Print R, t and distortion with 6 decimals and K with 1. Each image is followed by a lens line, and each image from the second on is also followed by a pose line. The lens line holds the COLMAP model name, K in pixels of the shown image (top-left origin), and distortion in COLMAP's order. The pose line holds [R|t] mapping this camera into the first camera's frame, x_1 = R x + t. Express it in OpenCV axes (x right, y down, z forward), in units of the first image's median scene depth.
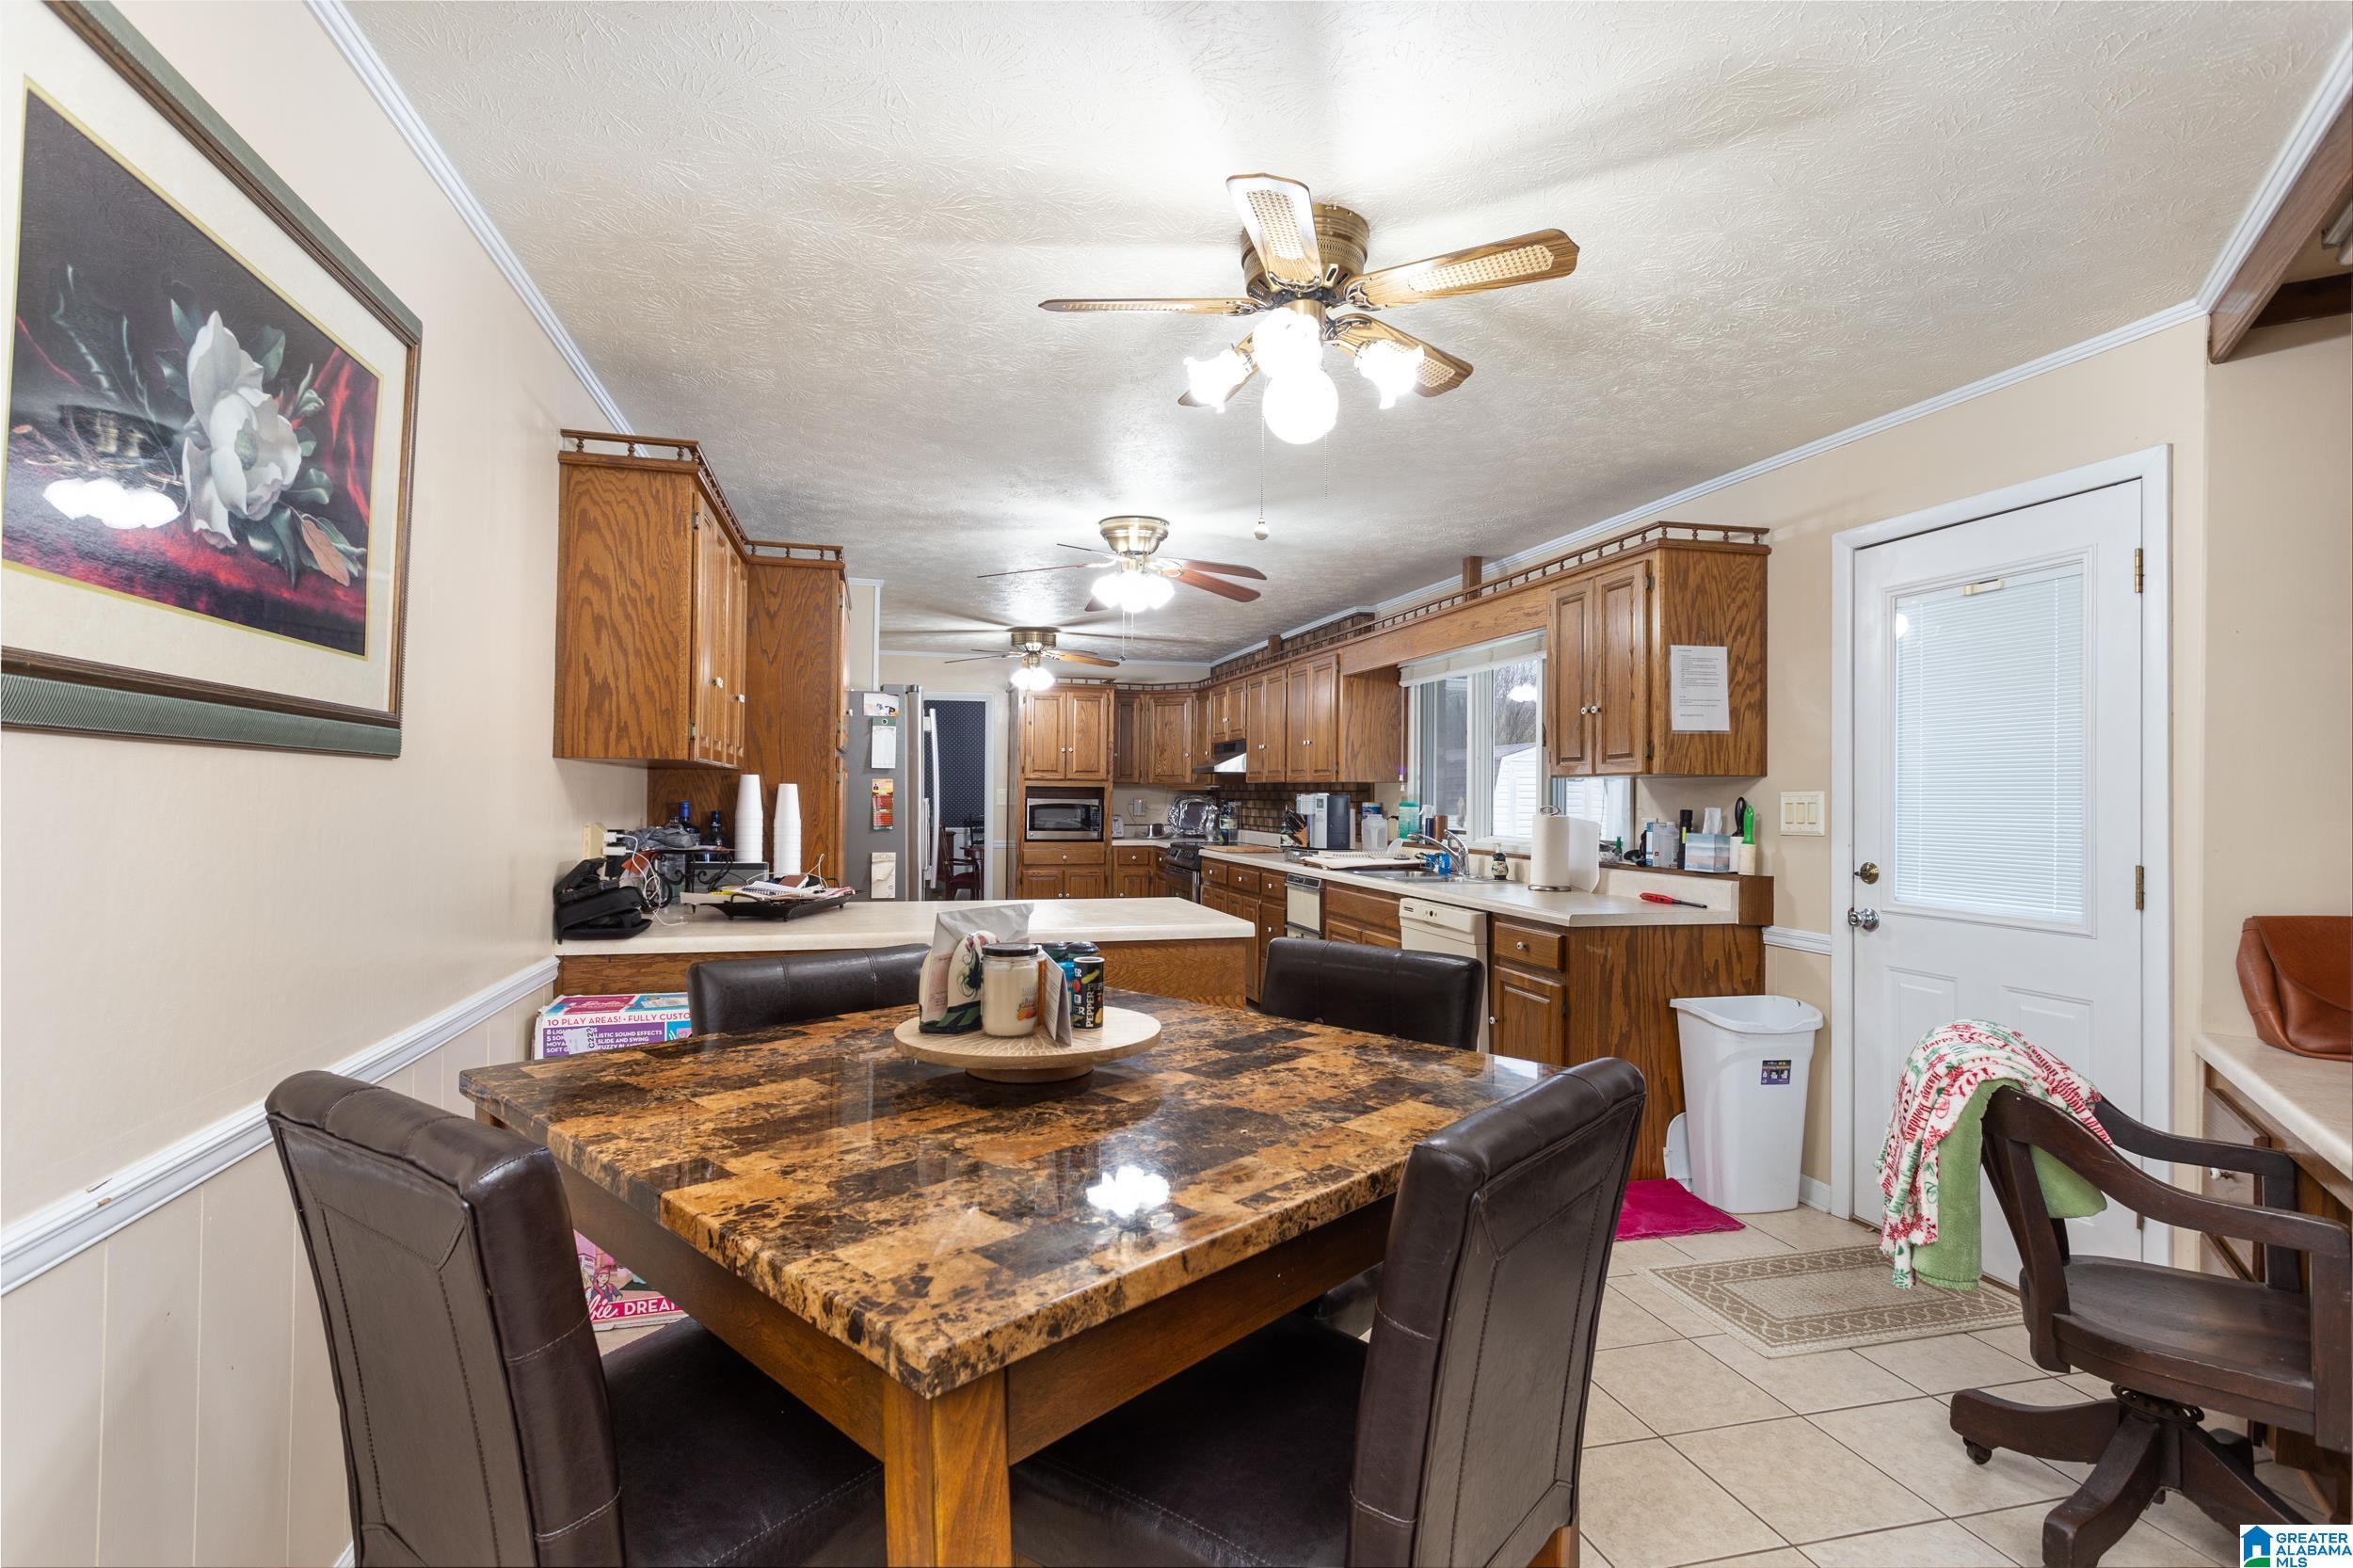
lens RADIAL K [[1123.9, 0, 1176.5], [0, 1123.9, 784.0], [0, 0, 1]] dist [0.000838, 0.000371]
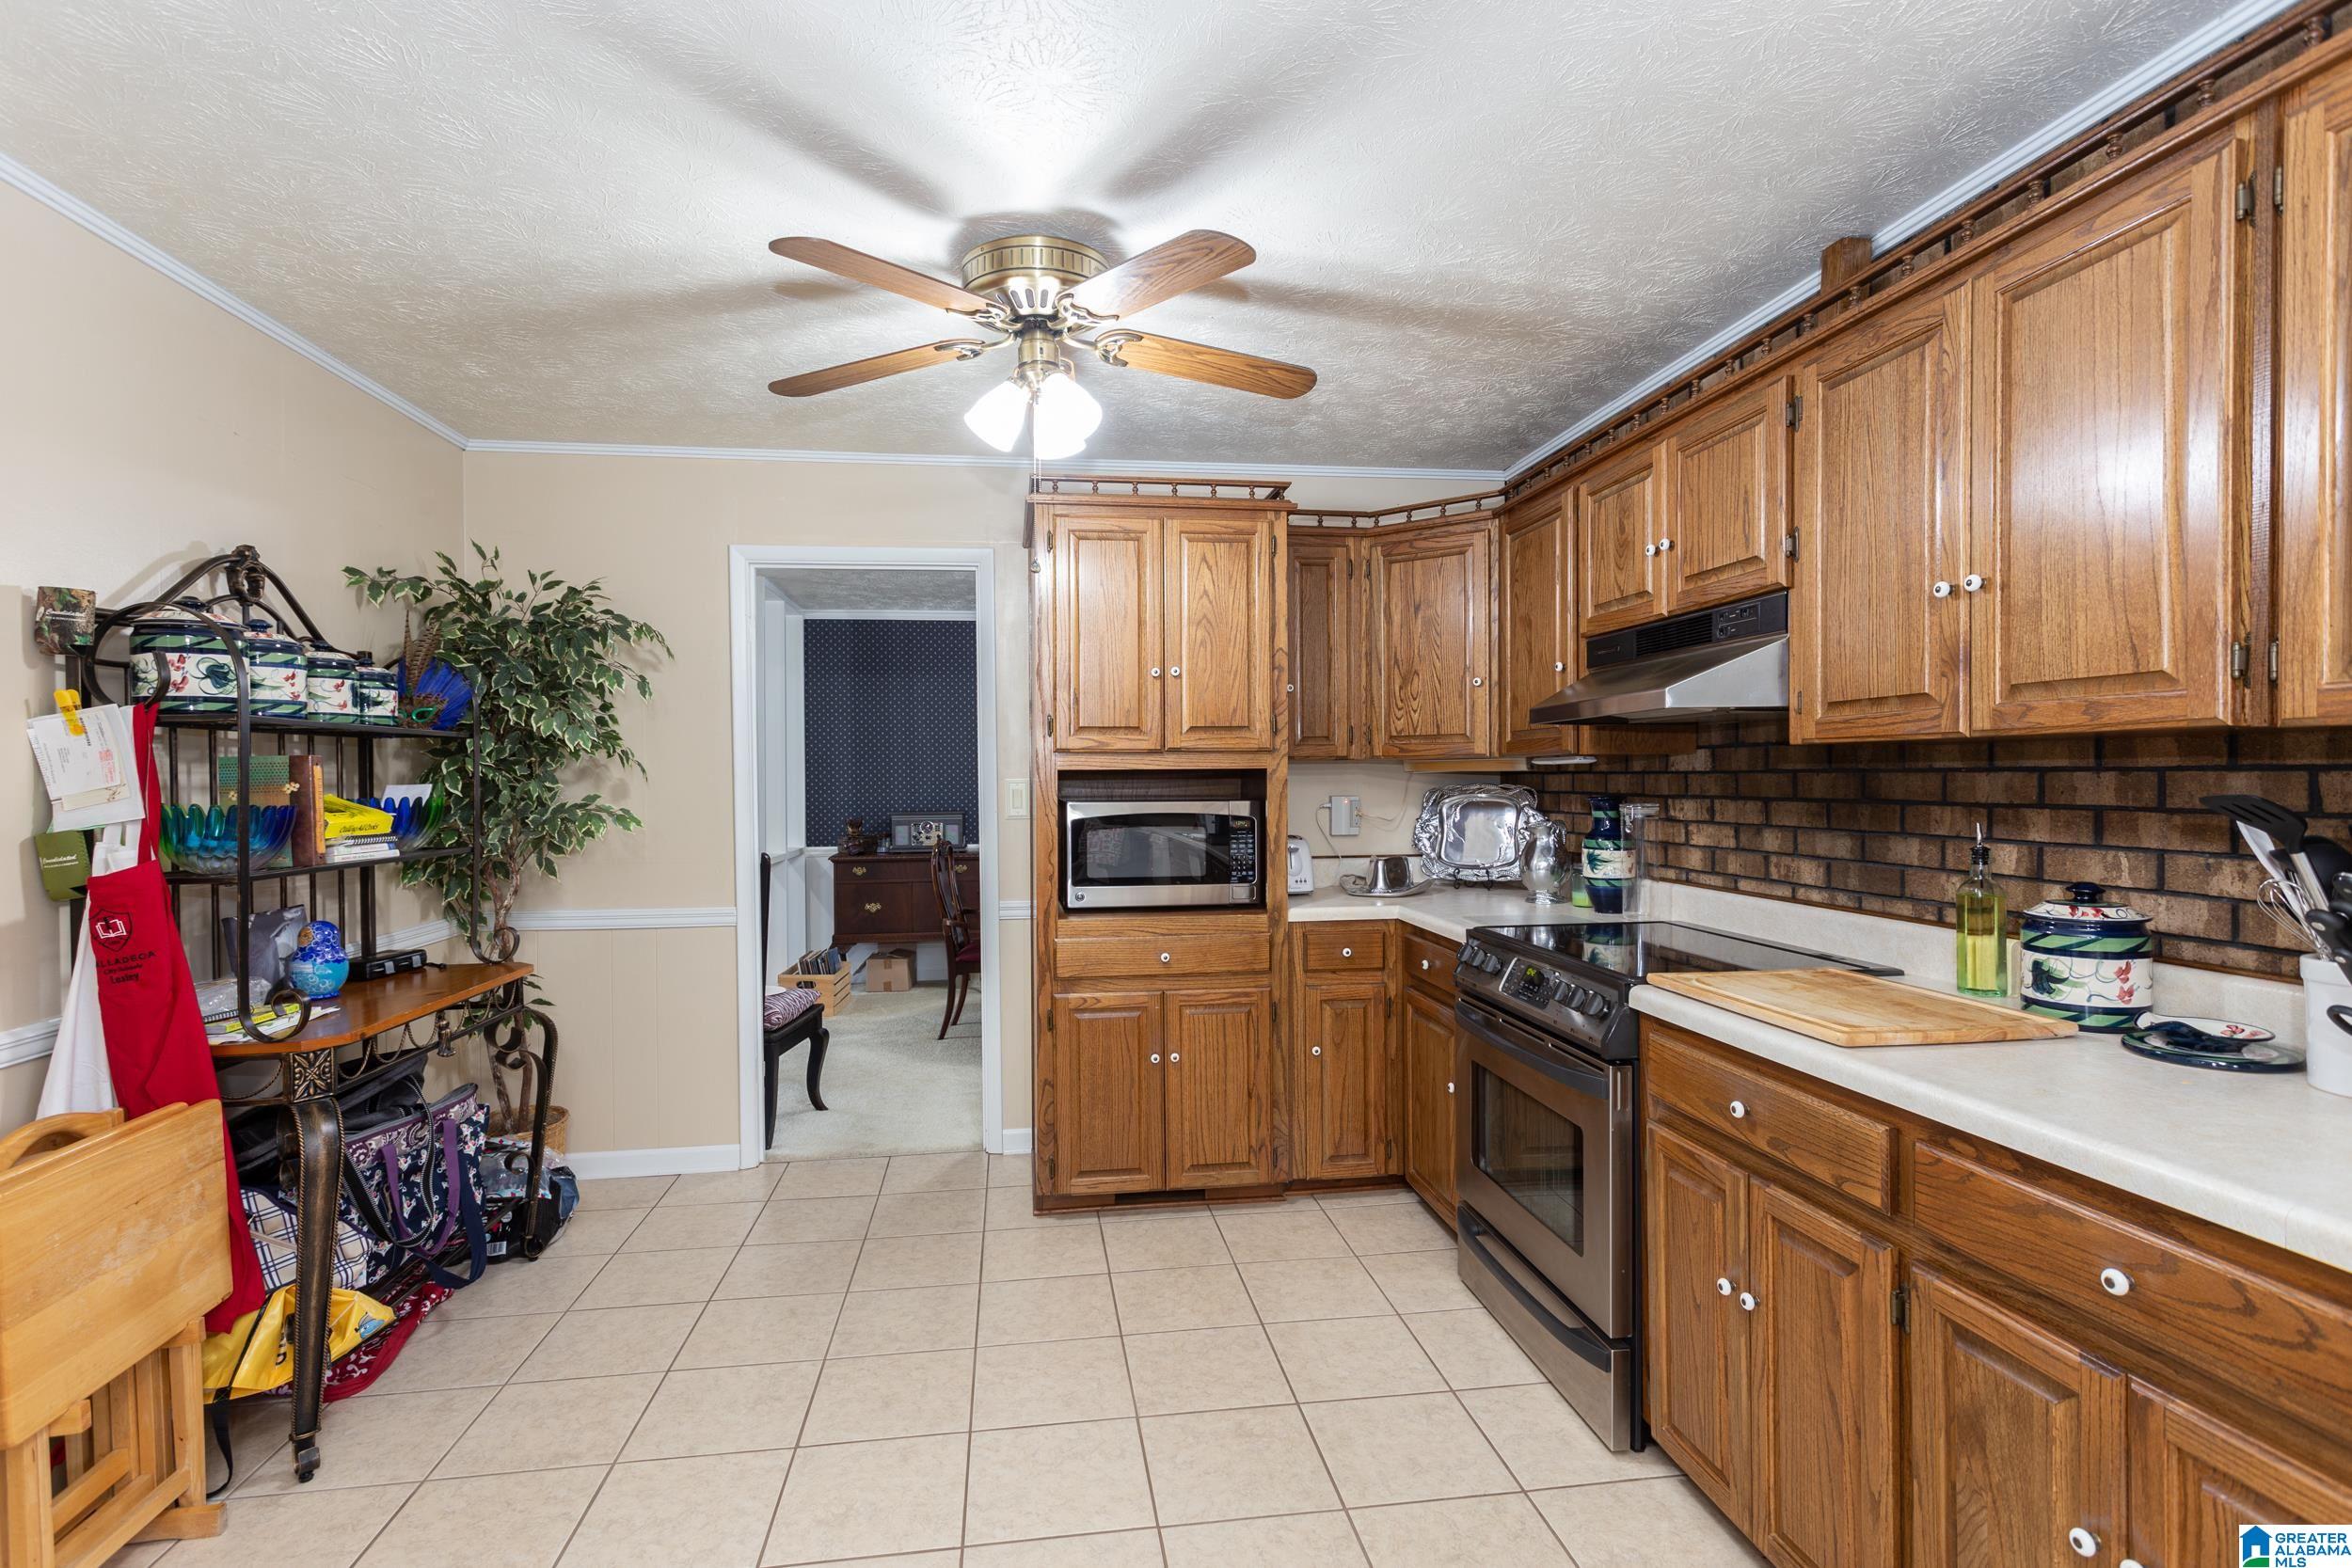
lens RADIAL K [[1123.3, 0, 1176.0], [0, 1123.3, 784.0], [0, 0, 1]] dist [0.000838, 0.000371]
pose [[0.993553, -0.013459, -0.112565, -0.051851], [0.015286, 0.999765, 0.015387, 0.001678], [0.112332, -0.017009, 0.993525, 0.620135]]
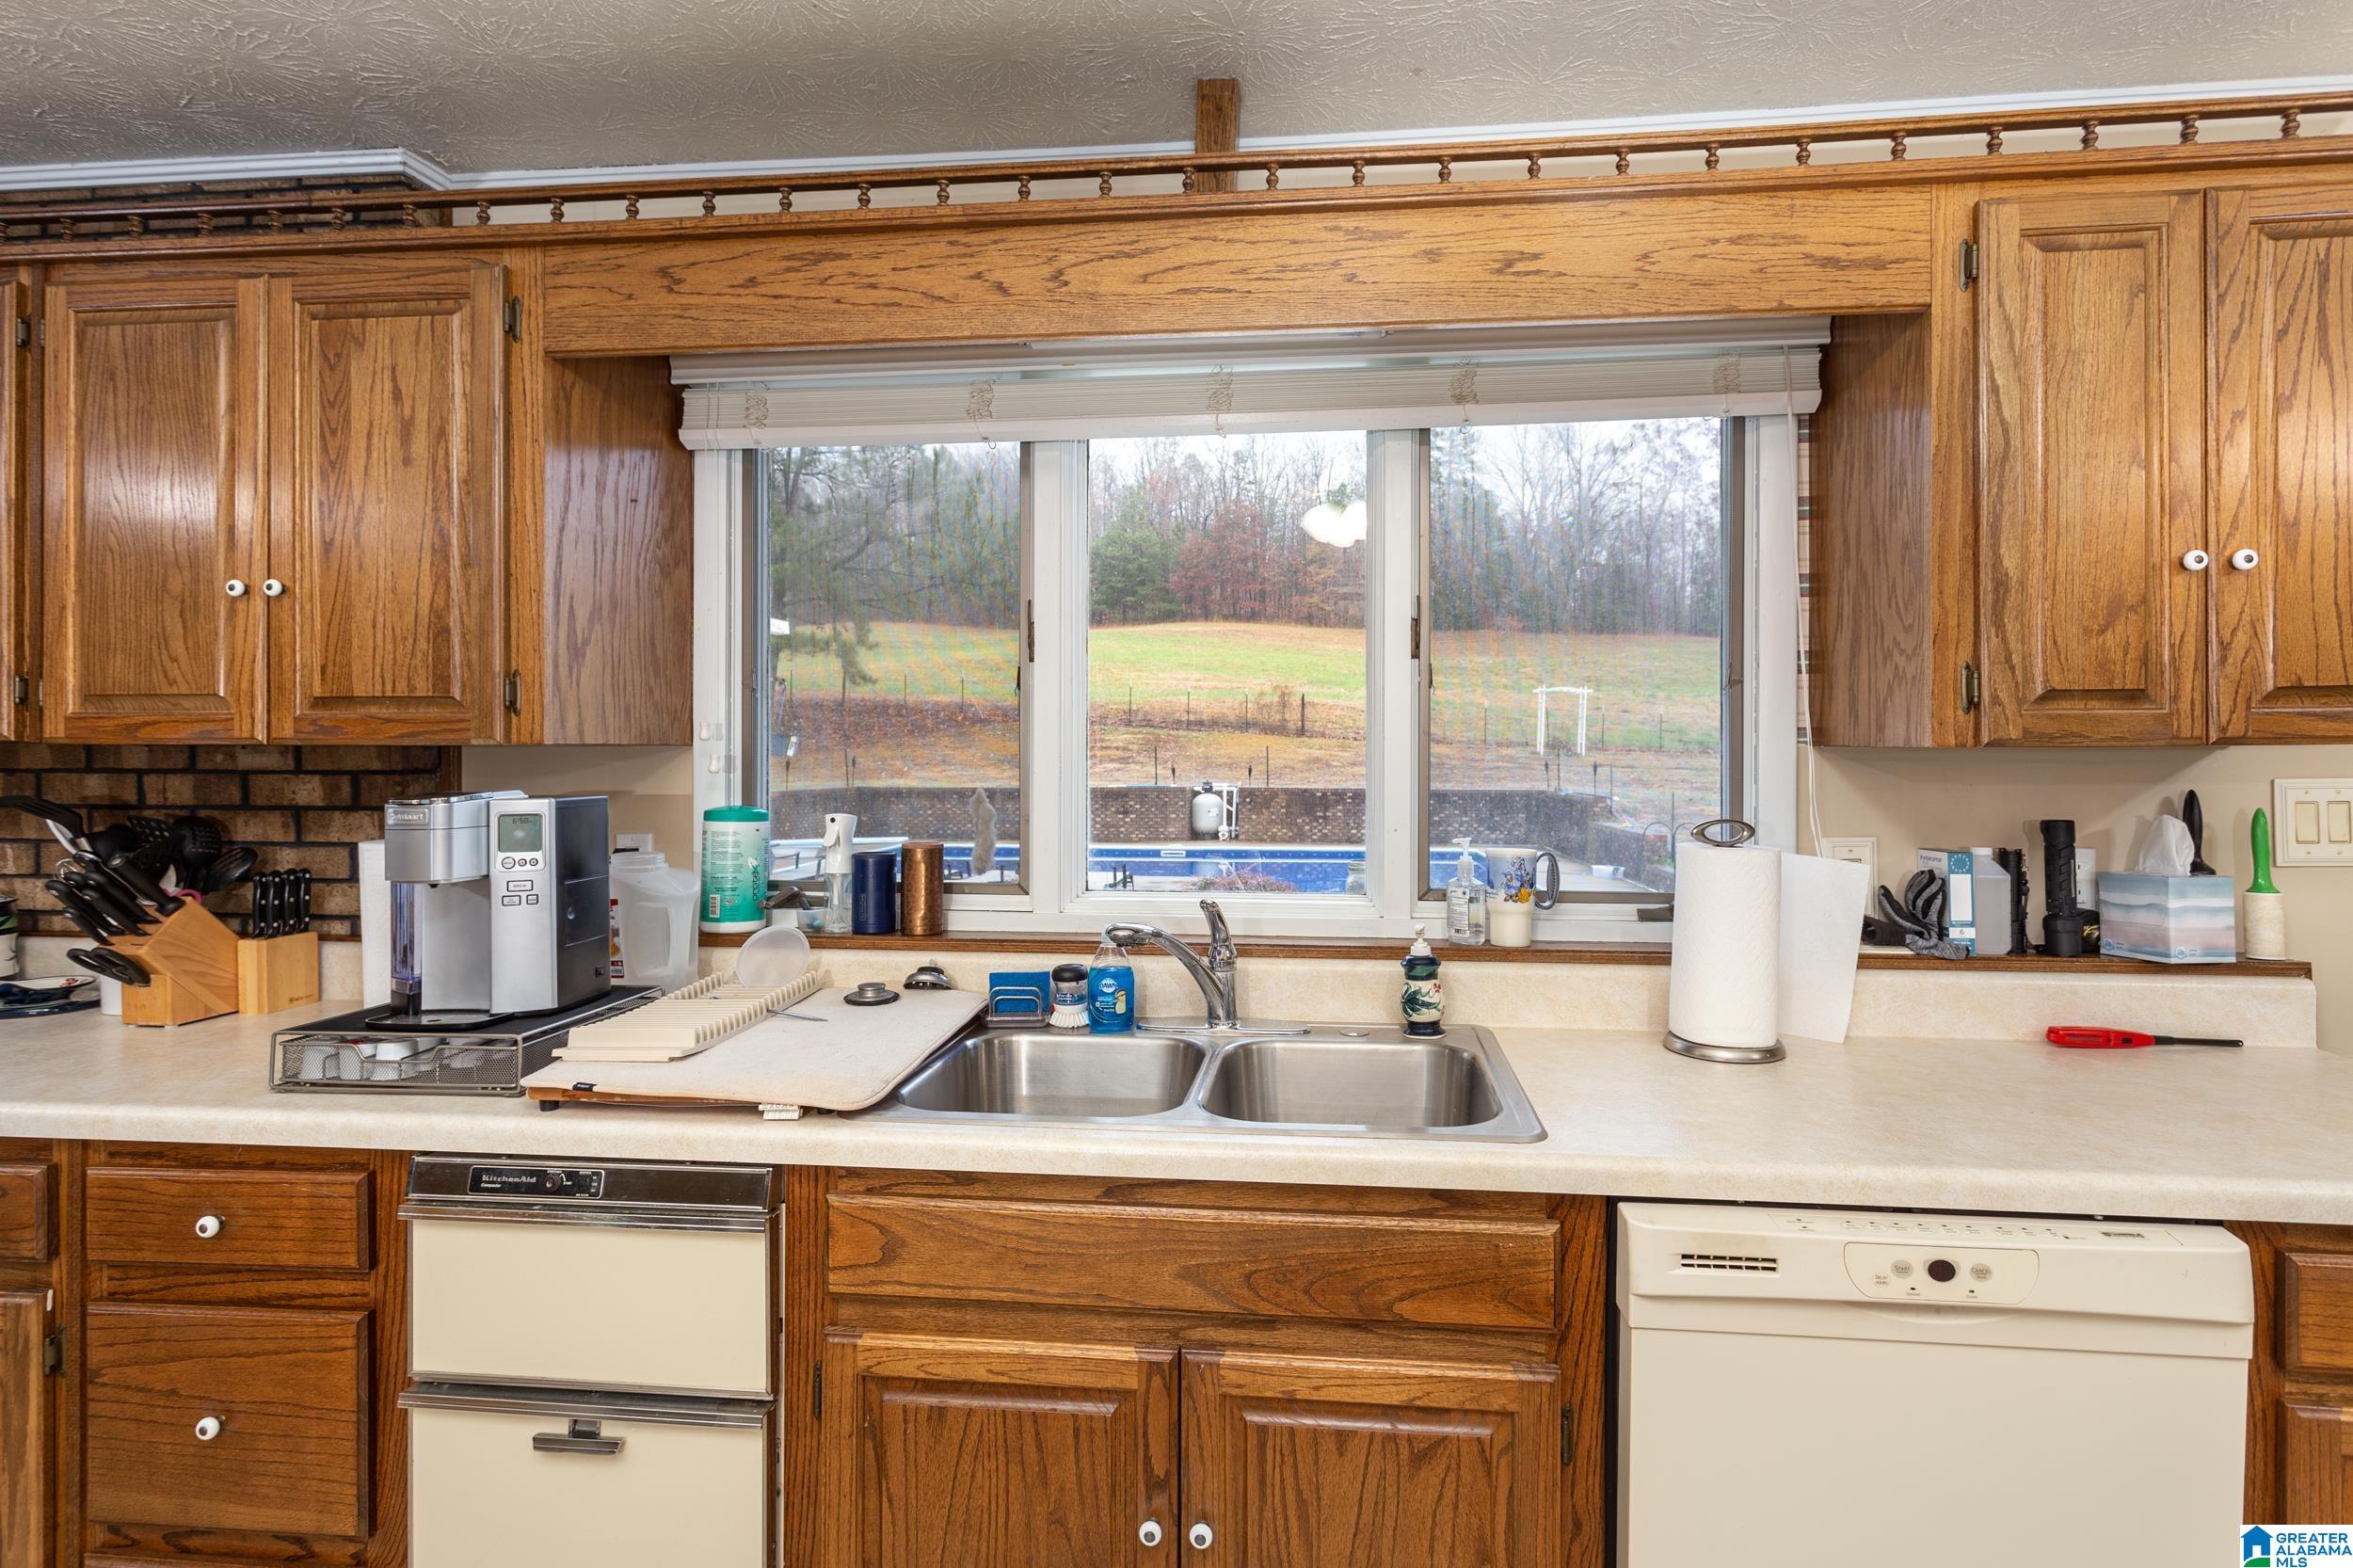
lens RADIAL K [[1063.3, 0, 1176.5], [0, 1063.3, 784.0], [0, 0, 1]] dist [0.011326, 0.000104]
pose [[0.361168, -0.012211, 0.932421, -0.021852], [-0.008259, 0.999833, 0.016293, 0.001231], [-0.932464, -0.013585, 0.361007, 0.509283]]
